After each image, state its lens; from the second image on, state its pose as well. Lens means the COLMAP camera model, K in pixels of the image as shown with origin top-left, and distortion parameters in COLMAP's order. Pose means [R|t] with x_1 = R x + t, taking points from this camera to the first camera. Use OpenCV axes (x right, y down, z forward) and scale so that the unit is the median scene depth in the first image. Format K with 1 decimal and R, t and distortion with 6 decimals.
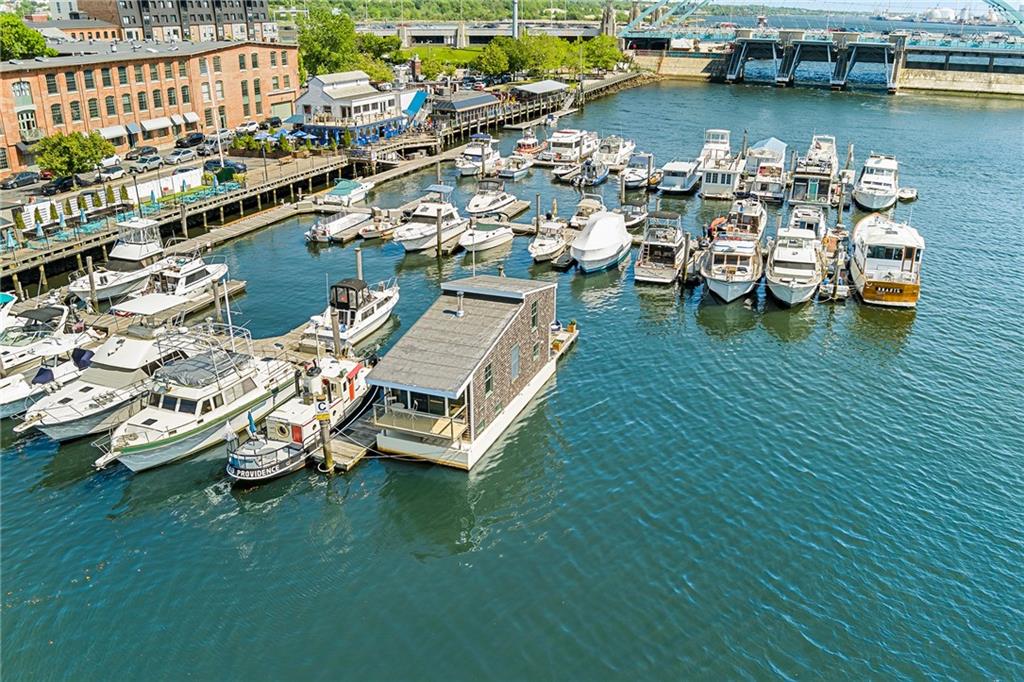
lens RADIAL K [[835.6, 0, 512.0], [0, 835.6, 341.0], [0, 0, 1]] dist [-0.079783, 0.006069]
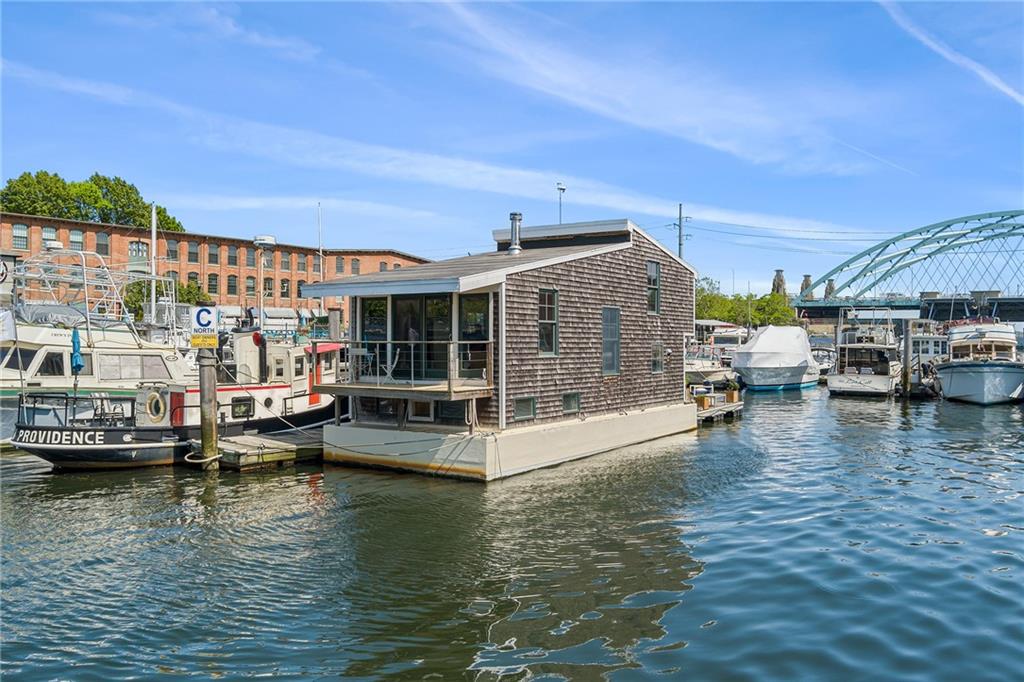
lens RADIAL K [[835.6, 0, 512.0], [0, 835.6, 341.0], [0, 0, 1]] dist [-0.079783, 0.006069]
pose [[0.979254, 0.007377, -0.202501, 0.026178], [-0.081692, 0.928902, -0.361204, 0.120468], [0.185439, 0.370253, 0.910233, 0.274267]]
